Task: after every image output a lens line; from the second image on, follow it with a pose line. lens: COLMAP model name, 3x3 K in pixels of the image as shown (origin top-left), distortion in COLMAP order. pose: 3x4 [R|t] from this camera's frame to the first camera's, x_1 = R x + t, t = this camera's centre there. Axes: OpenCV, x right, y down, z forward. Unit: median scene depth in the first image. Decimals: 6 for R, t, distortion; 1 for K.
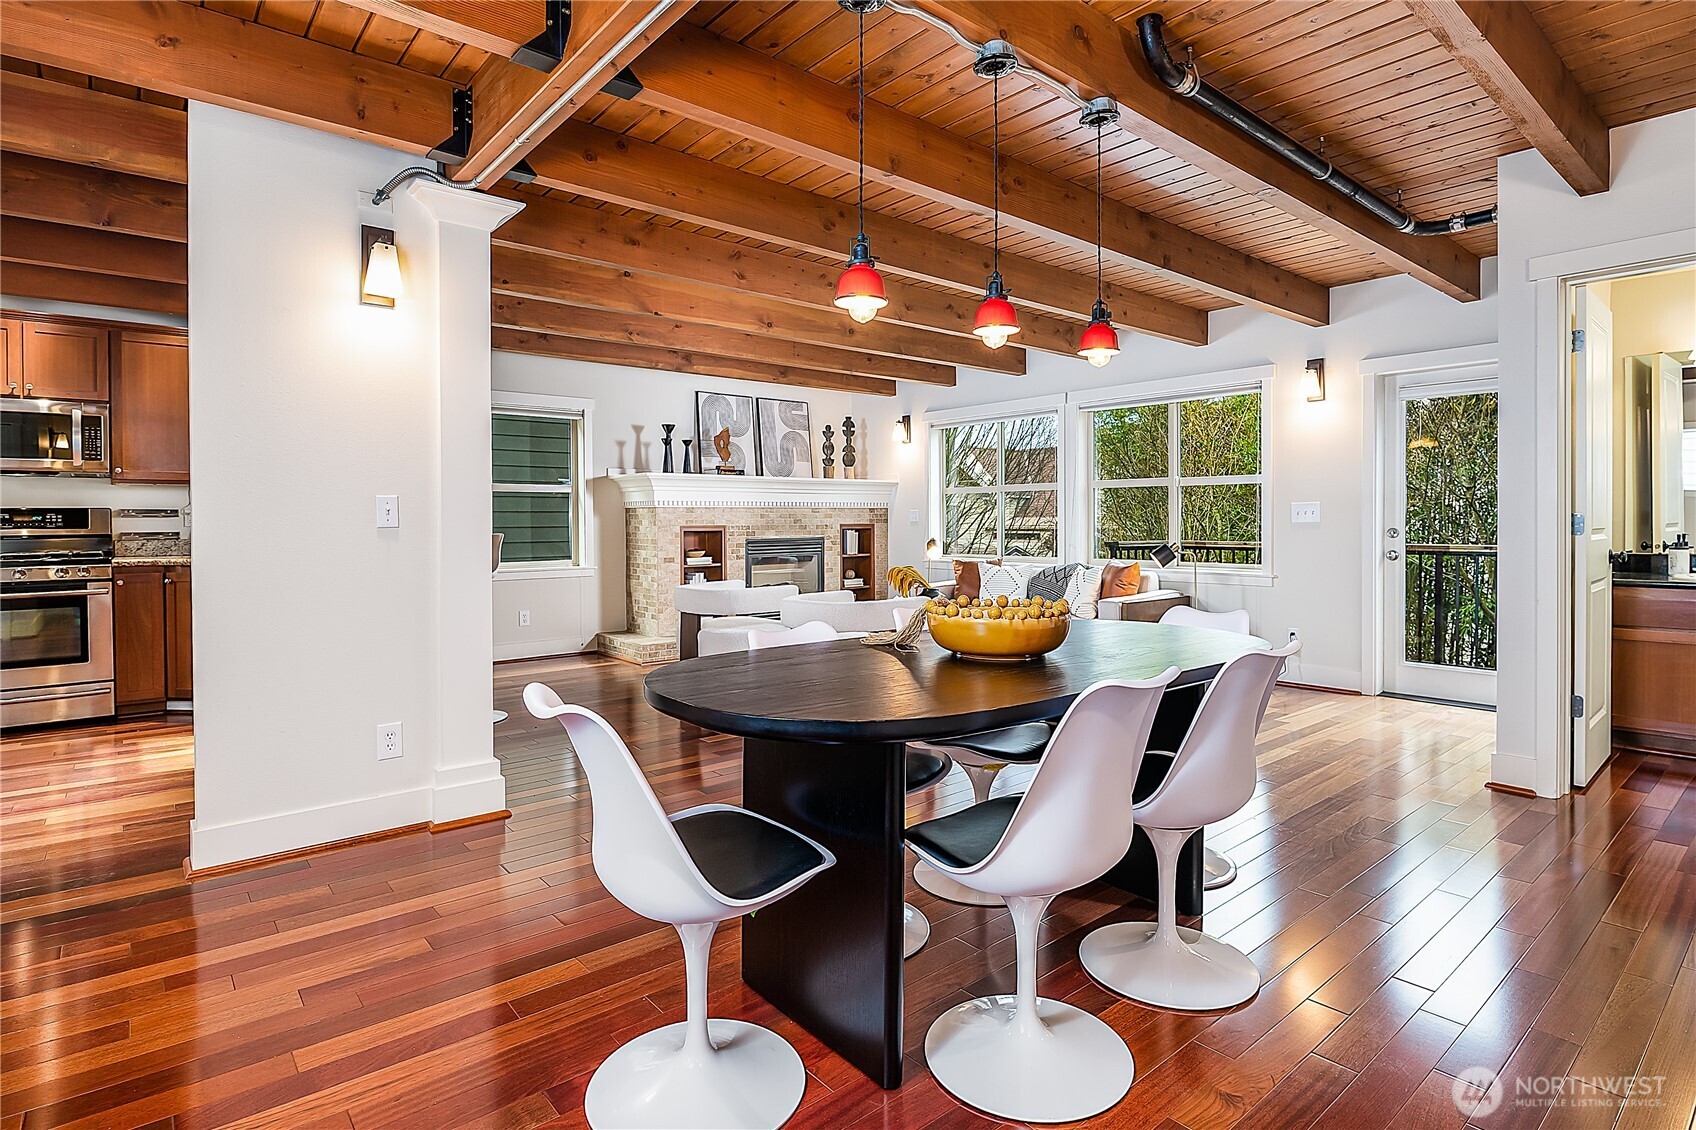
lens RADIAL K [[891.0, 0, 880.8], [0, 891.0, 529.8], [0, 0, 1]] dist [-0.002544, -0.005714]
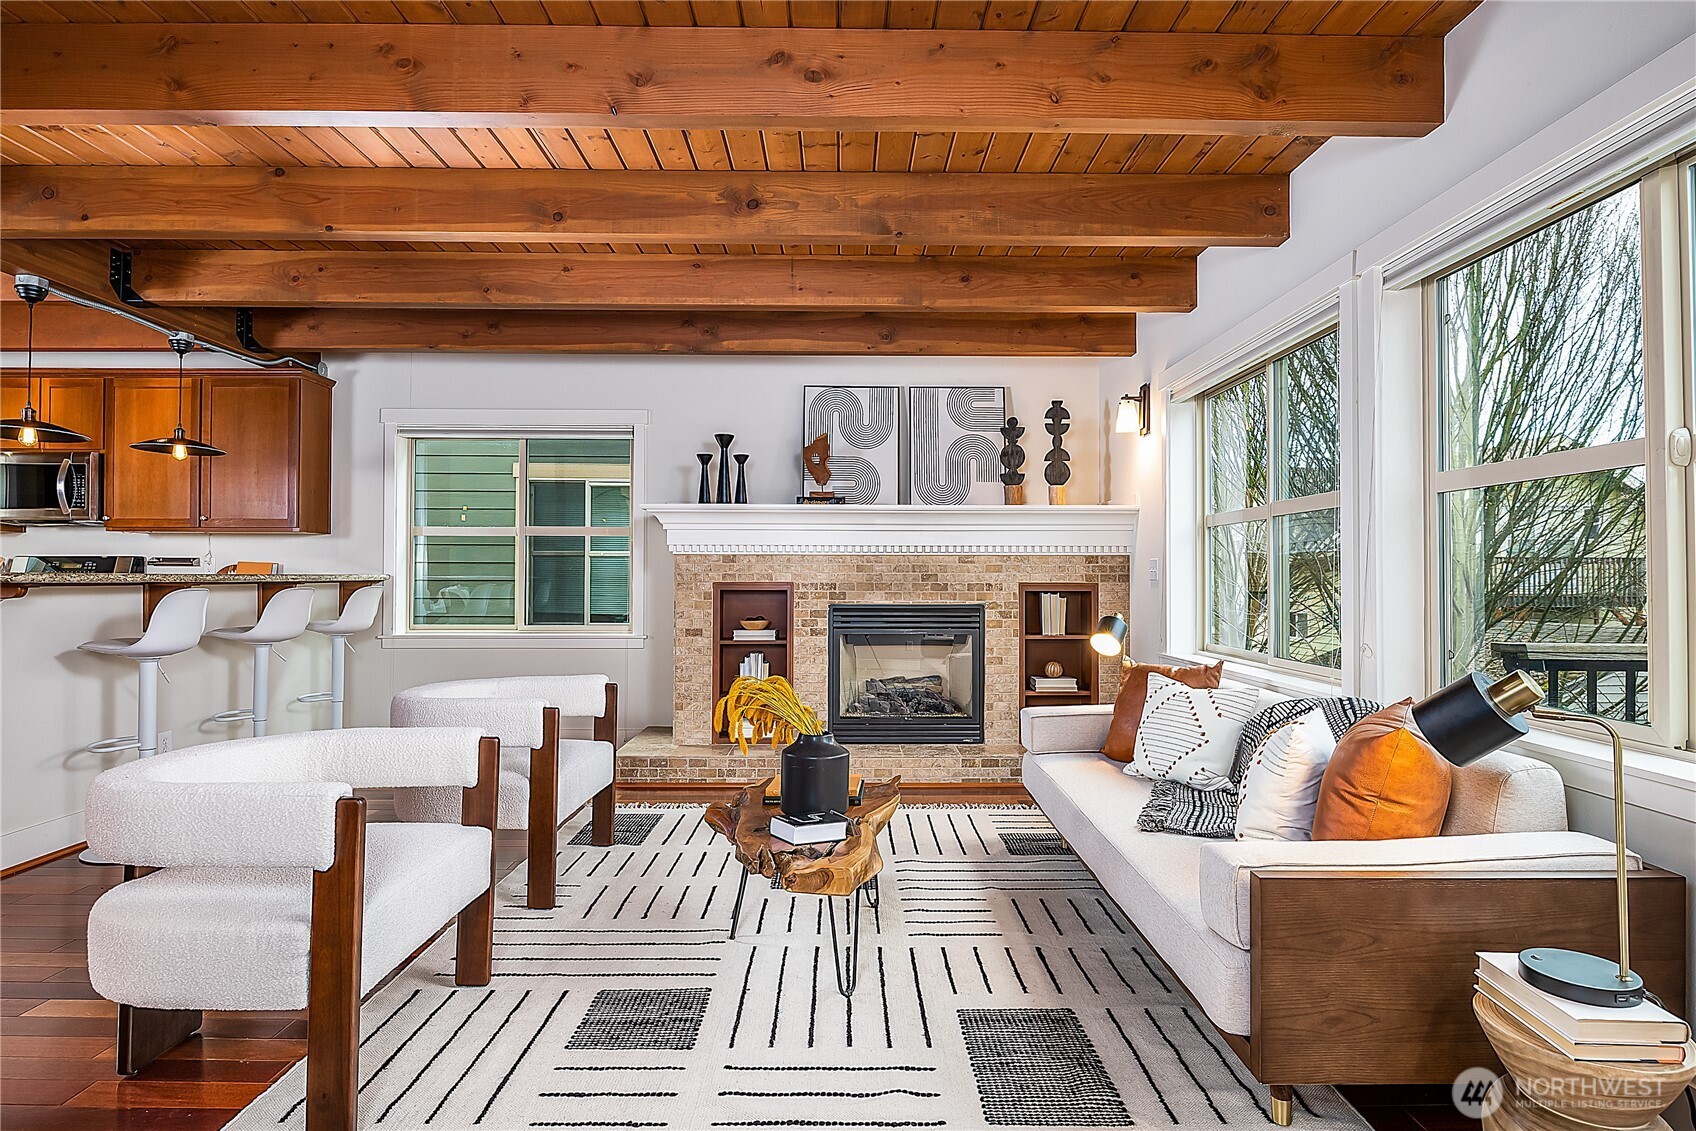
lens RADIAL K [[891.0, 0, 836.7], [0, 891.0, 561.6], [0, 0, 1]] dist [-0.002544, -0.005714]
pose [[0.753117, -0.001736, -0.657884, 0.269550], [-0.016793, 0.999620, -0.021861, -0.006190], [0.657672, 0.027512, 0.752802, 0.521310]]
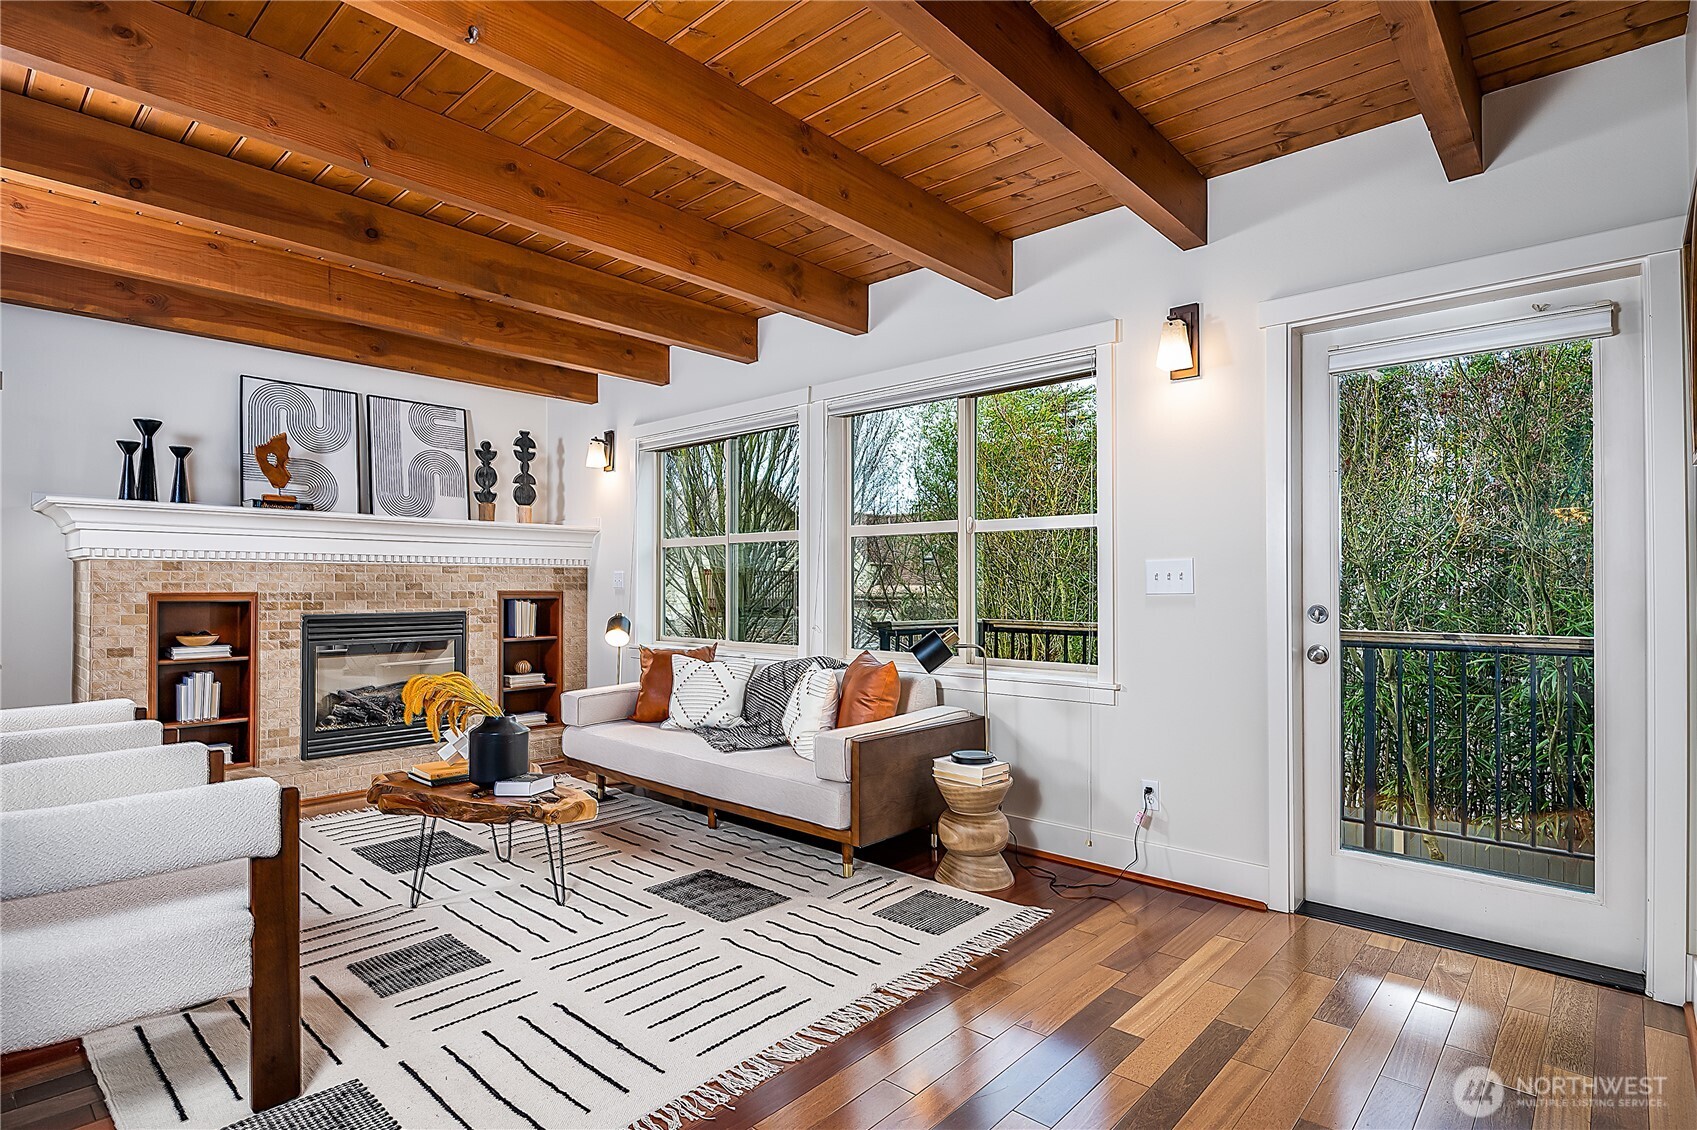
lens RADIAL K [[891.5, 0, 909.7], [0, 891.5, 575.1], [0, 0, 1]] dist [-0.002544, -0.005714]
pose [[0.985702, 0.009678, 0.168218, 0.153994], [-0.005363, 0.999645, -0.026088, -0.003159], [-0.168411, 0.024813, 0.985405, 0.328683]]
